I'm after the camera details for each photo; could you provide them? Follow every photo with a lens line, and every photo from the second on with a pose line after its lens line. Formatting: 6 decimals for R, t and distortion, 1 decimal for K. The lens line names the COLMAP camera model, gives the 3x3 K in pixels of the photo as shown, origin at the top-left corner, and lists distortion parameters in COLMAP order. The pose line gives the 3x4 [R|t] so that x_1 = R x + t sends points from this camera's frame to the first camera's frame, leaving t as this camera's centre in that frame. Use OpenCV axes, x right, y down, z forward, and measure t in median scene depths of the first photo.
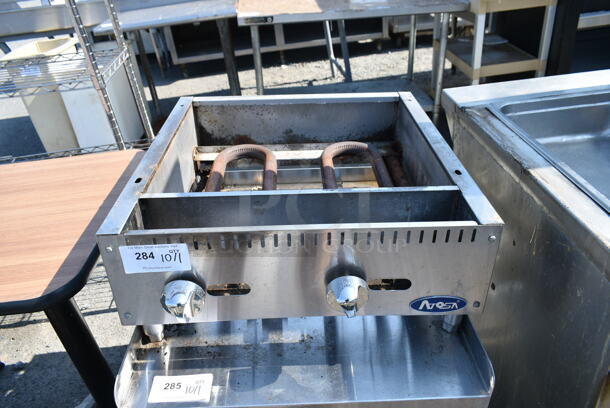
lens RADIAL K [[464.7, 0, 306.6], [0, 464.7, 203.0], [0, 0, 1]] dist [-0.019802, 0.003871]
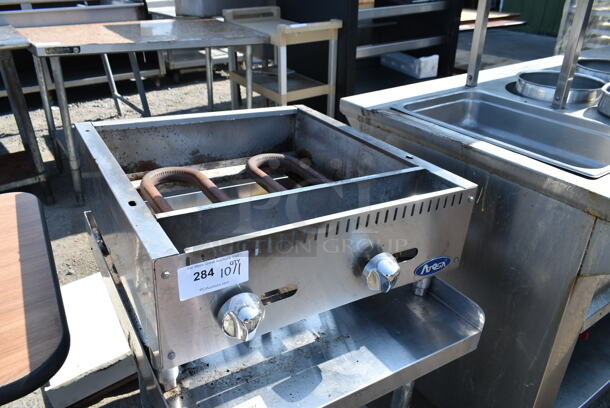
lens RADIAL K [[464.7, 0, 306.6], [0, 464.7, 203.0], [0, 0, 1]] dist [-0.019802, 0.003871]
pose [[0.865842, -0.148120, 0.477890, -0.452312], [0.186793, 0.981806, -0.034126, 0.036538], [-0.464140, 0.118814, 0.877757, 0.089338]]
